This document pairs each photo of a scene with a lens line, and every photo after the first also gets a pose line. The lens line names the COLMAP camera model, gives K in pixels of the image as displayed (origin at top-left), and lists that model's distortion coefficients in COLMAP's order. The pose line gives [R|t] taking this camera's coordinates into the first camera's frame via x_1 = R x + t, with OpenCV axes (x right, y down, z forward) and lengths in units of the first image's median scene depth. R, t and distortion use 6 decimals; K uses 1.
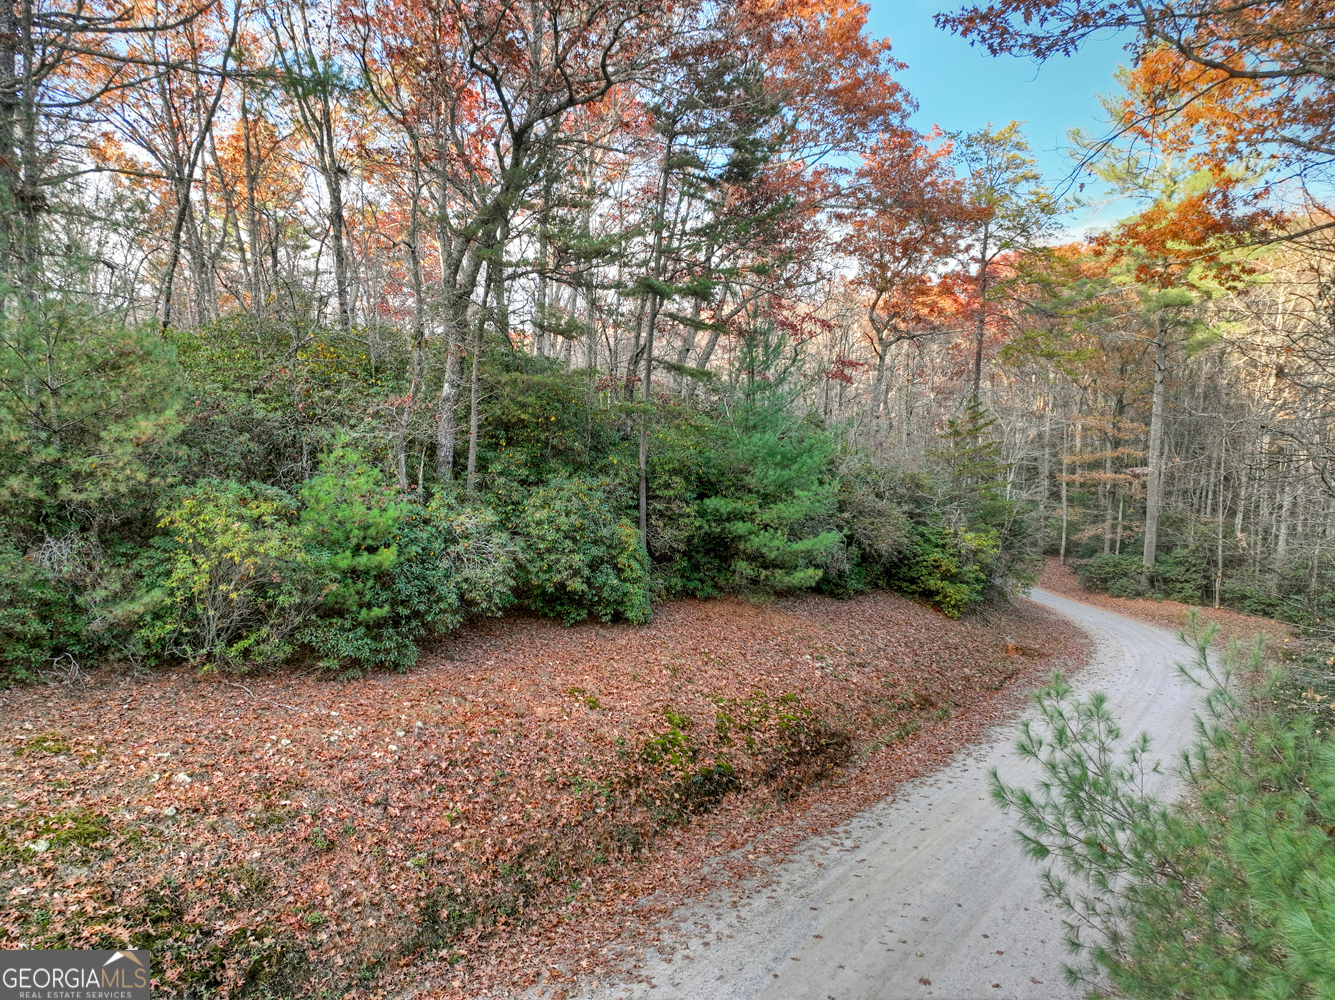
lens RADIAL K [[940.1, 0, 663.3], [0, 940.1, 503.9], [0, 0, 1]] dist [0.001478, 0.015572]
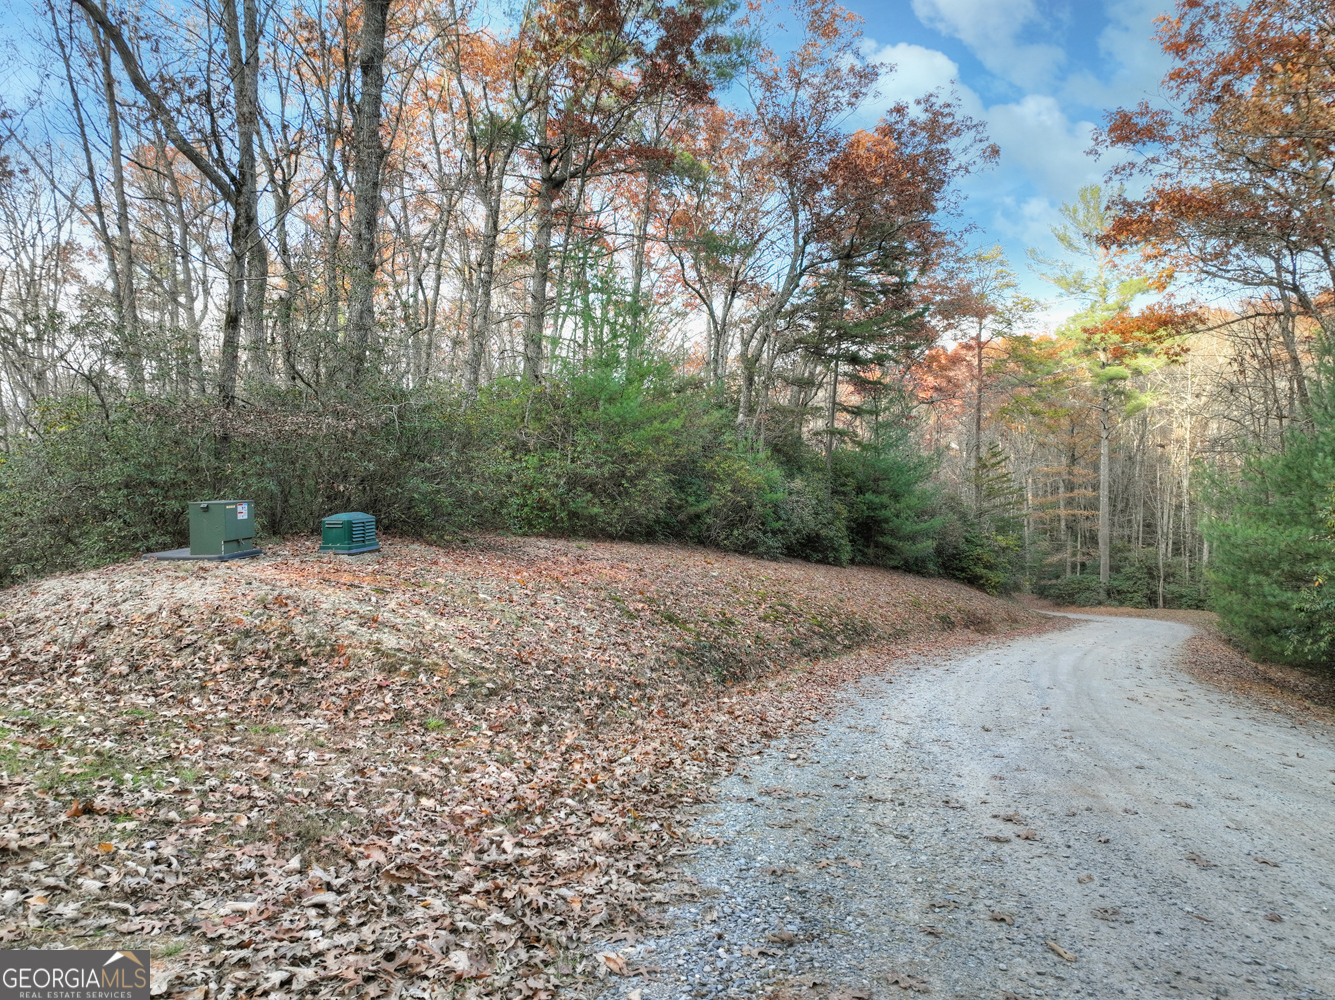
lens RADIAL K [[940.1, 0, 668.7], [0, 940.1, 503.3], [0, 0, 1]] dist [0.001478, 0.015572]
pose [[0.996180, -0.013592, 0.086254, -0.223715], [0.021456, 0.995629, -0.090903, 0.078574], [-0.084641, 0.092407, 0.992117, -0.274920]]
